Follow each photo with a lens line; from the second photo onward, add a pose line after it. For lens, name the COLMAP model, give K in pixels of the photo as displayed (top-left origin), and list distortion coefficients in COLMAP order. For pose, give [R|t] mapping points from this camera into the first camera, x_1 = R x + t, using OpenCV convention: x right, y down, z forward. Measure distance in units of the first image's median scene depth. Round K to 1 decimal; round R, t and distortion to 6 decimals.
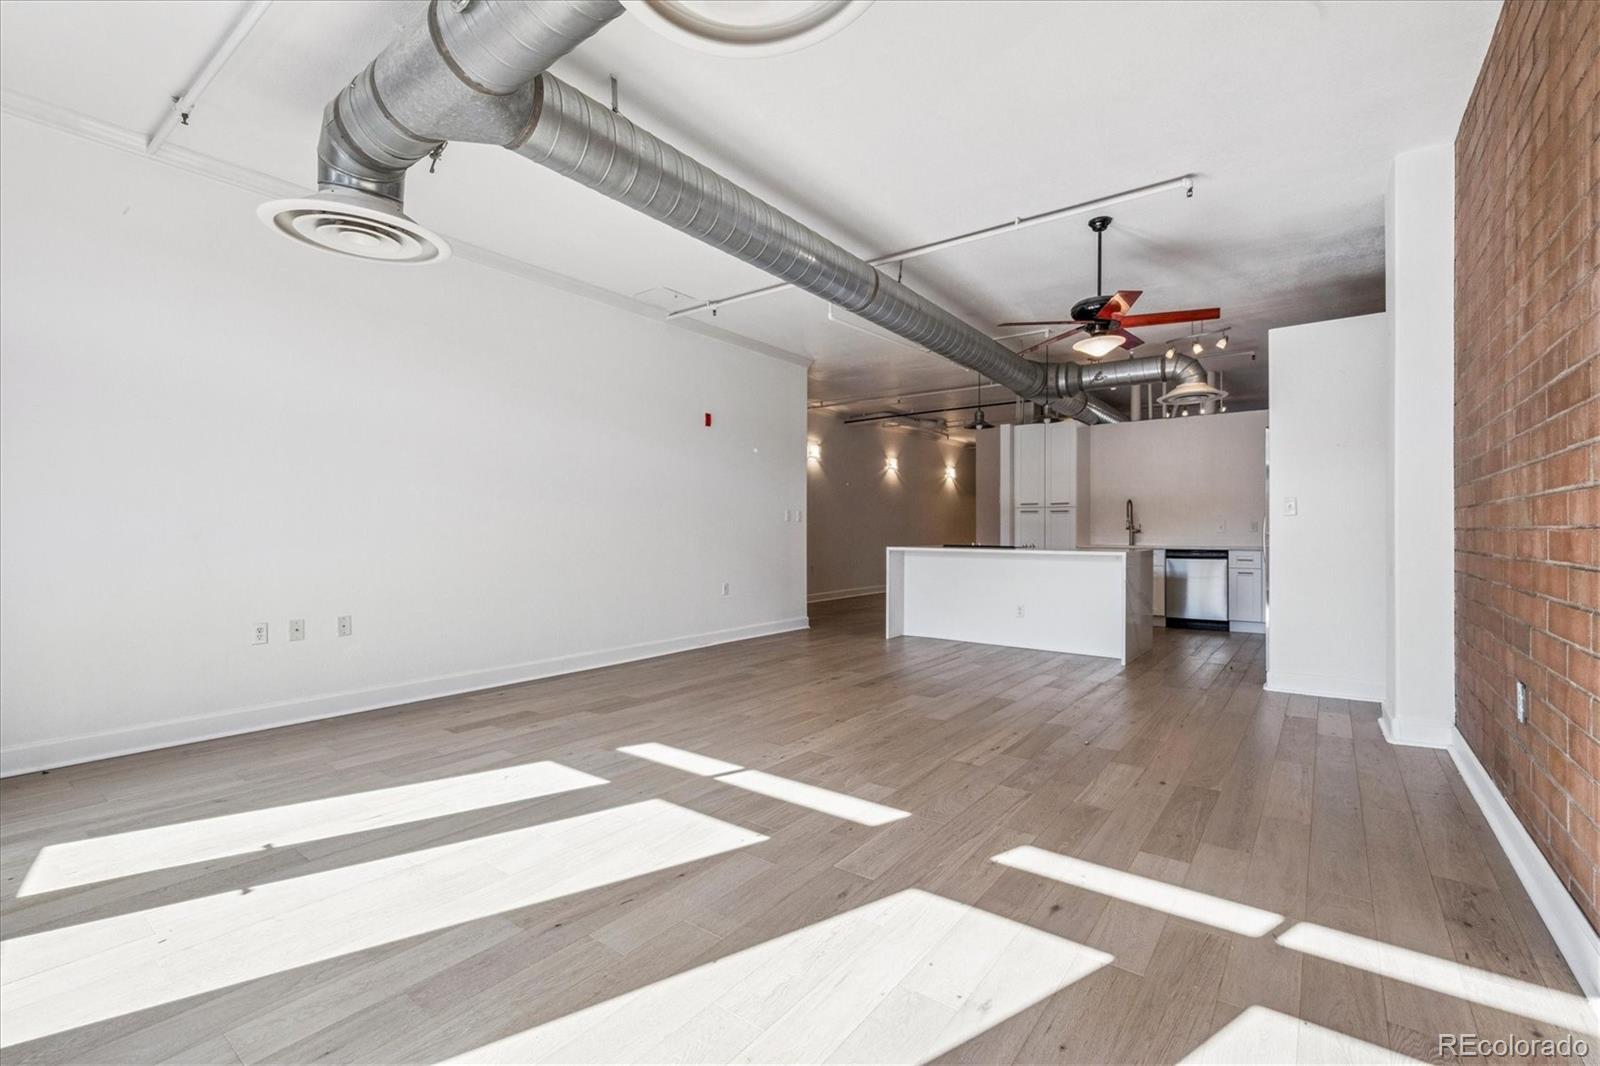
lens RADIAL K [[708.8, 0, 804.7], [0, 708.8, 527.8], [0, 0, 1]] dist [-0.001764, 0.000471]
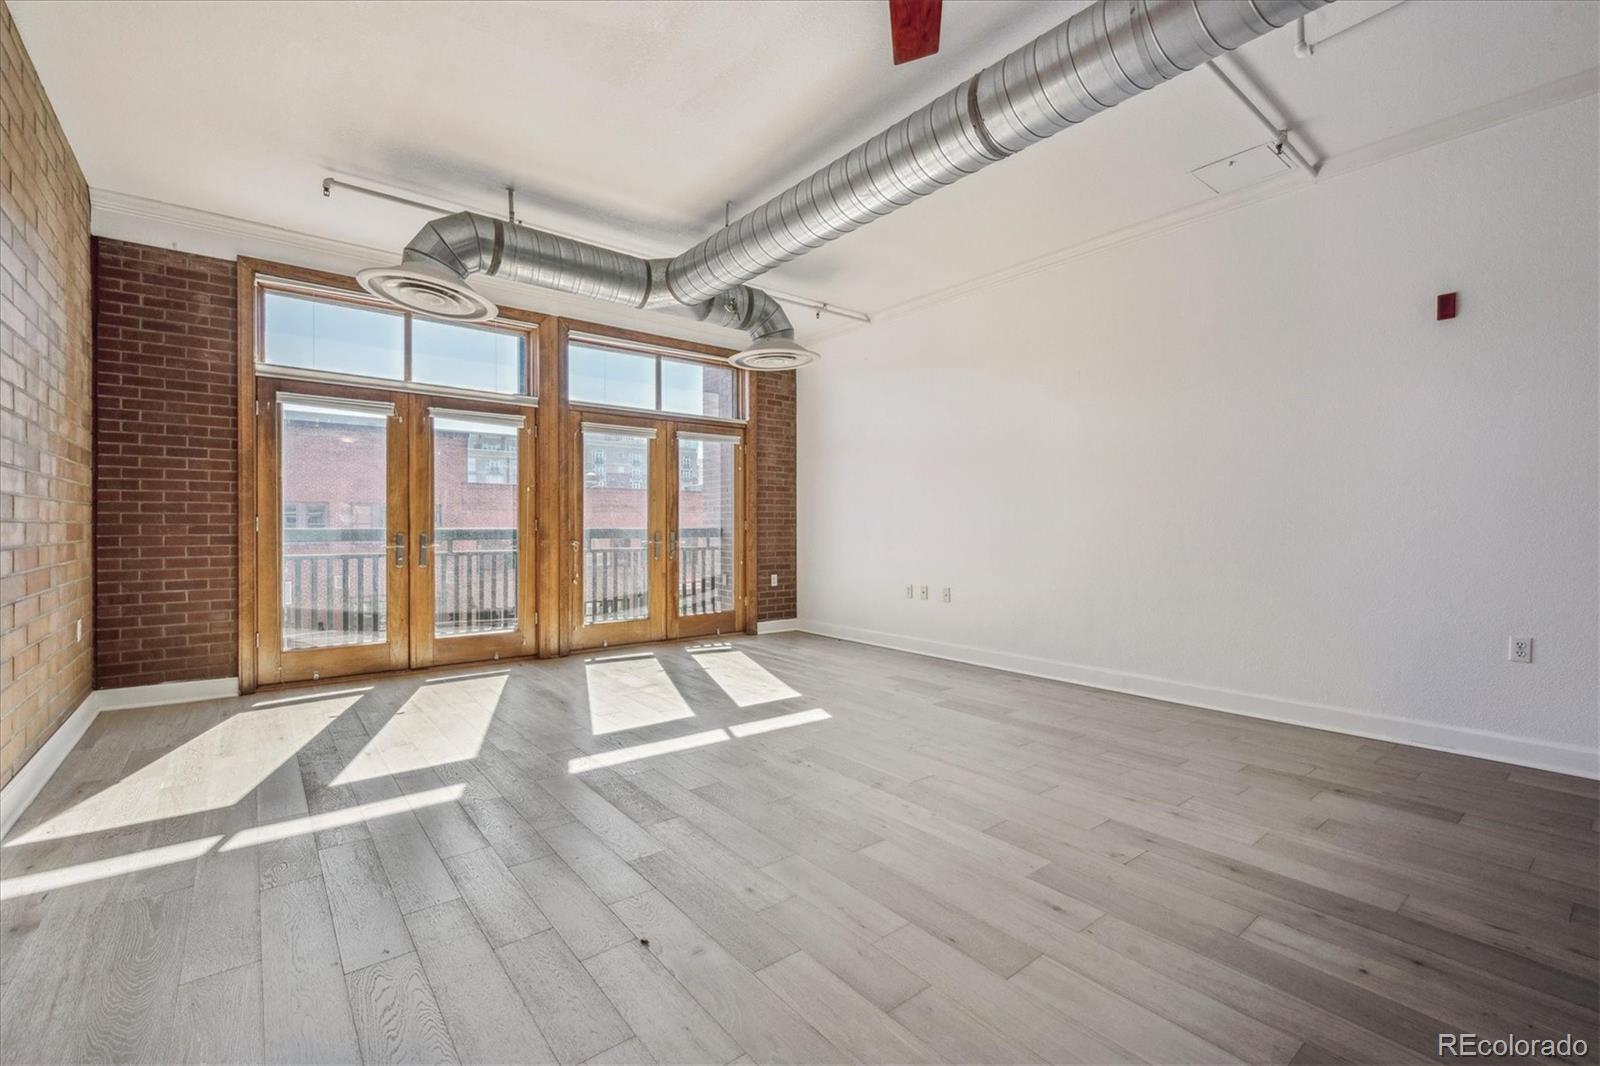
lens RADIAL K [[708.8, 0, 813.5], [0, 708.8, 531.6], [0, 0, 1]] dist [-0.001764, 0.000471]
pose [[-0.247450, 0.007570, -0.968871, 0.900171], [0.006956, 0.999958, 0.006037, 0.005465], [0.968876, -0.005246, -0.247492, 1.298256]]
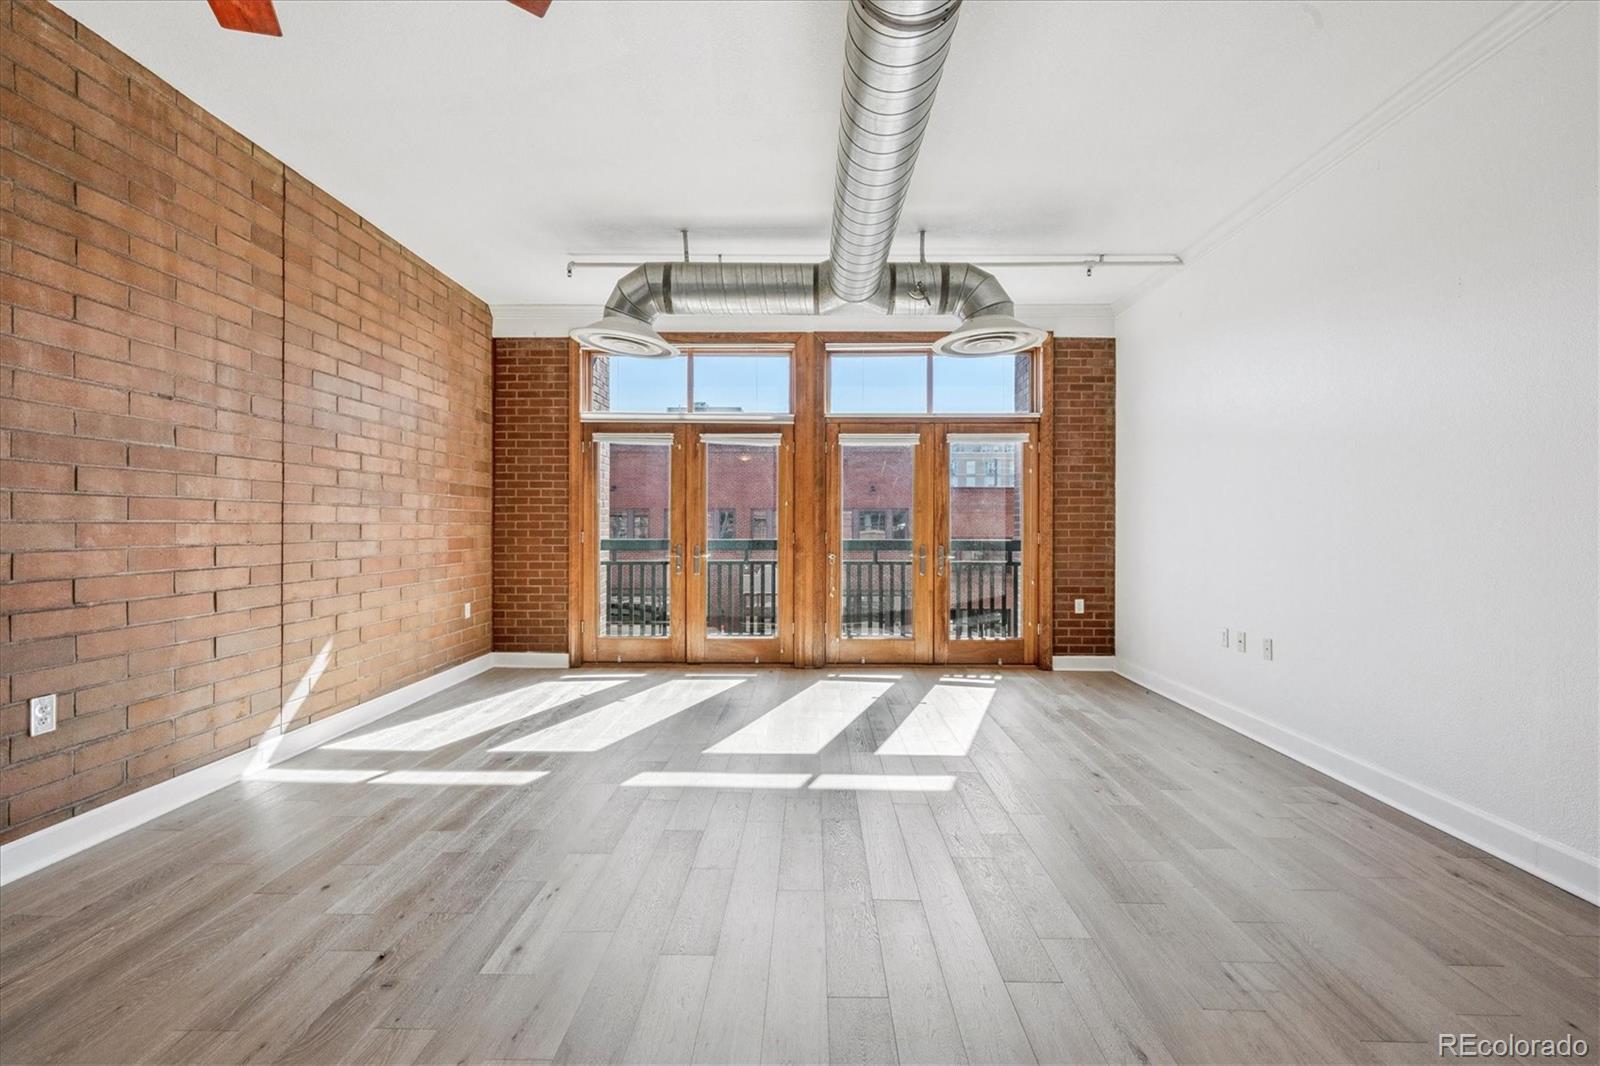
lens RADIAL K [[741.1, 0, 800.5], [0, 741.1, 527.2], [0, 0, 1]] dist [0.002416, -0.000862]
pose [[-0.819529, -0.000366, -0.573038, 0.482377], [0.003060, 0.999983, -0.005014, -0.020064], [0.573030, -0.005863, -0.819513, 1.719952]]
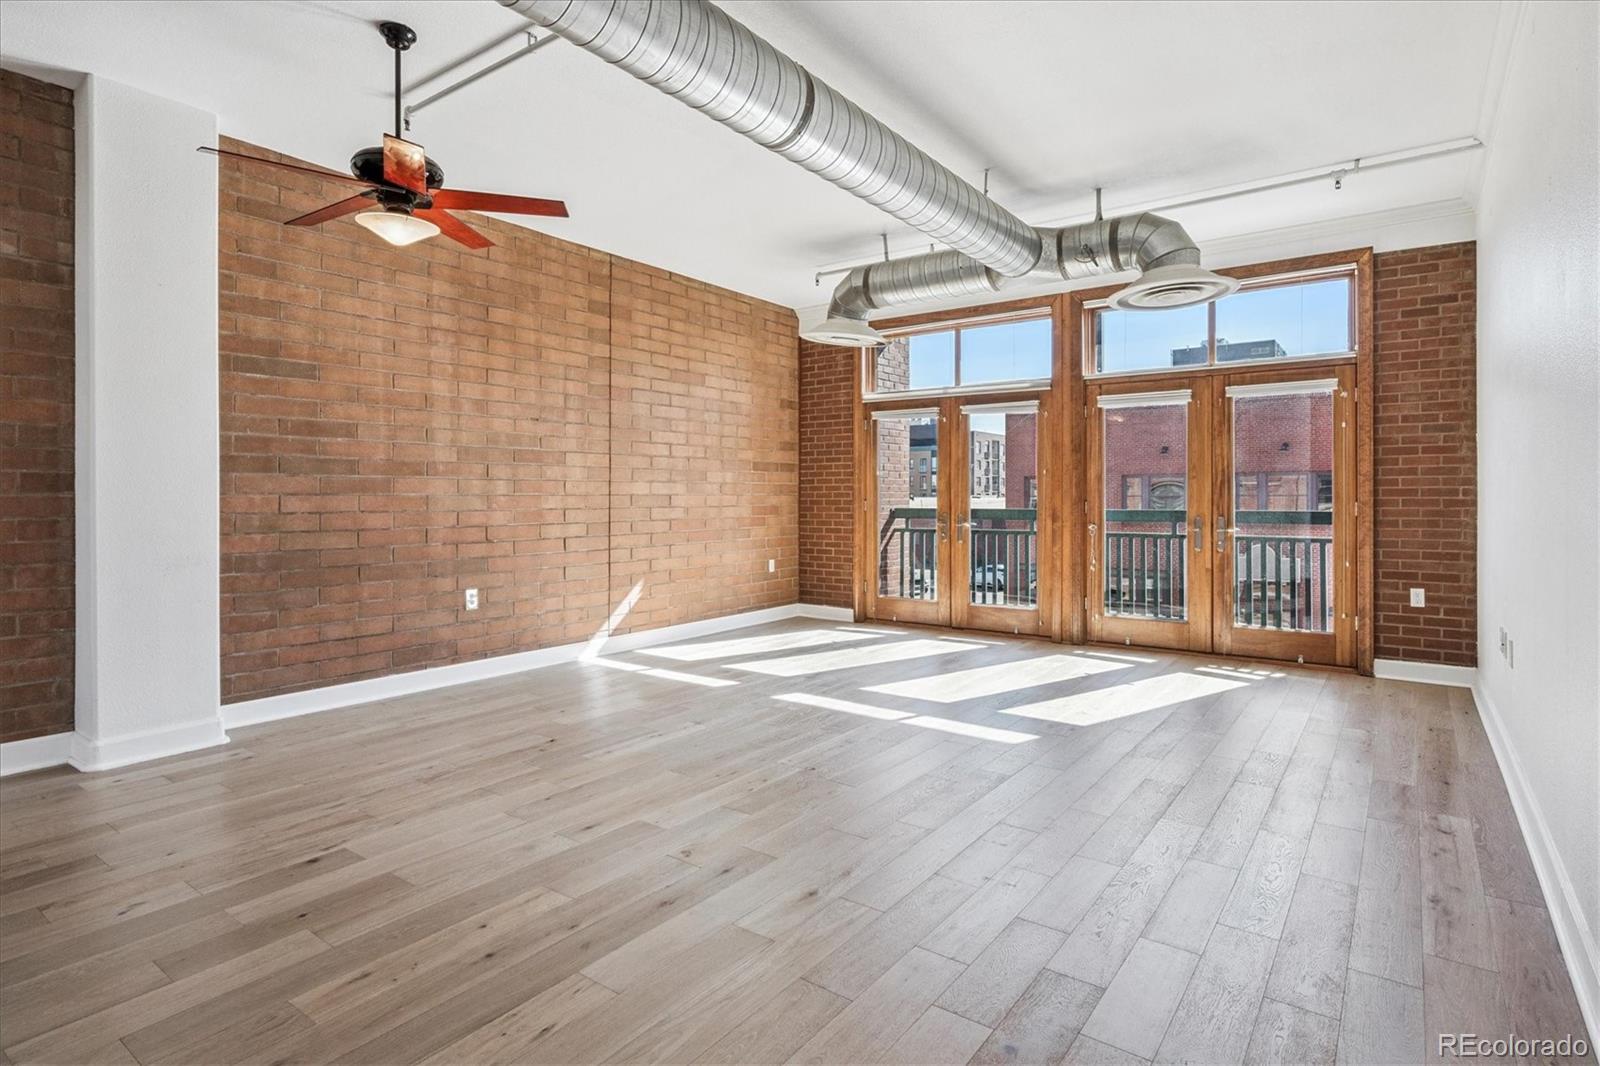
lens RADIAL K [[846.0, 0, 773.5], [0, 846.0, 494.8], [0, 0, 1]] dist [-0.006386, -0.003127]
pose [[-0.999272, 0.002924, 0.038027, 0.060644], [0.002555, 0.999949, -0.009743, -0.014876], [-0.038053, -0.009639, -0.999229, 2.218093]]
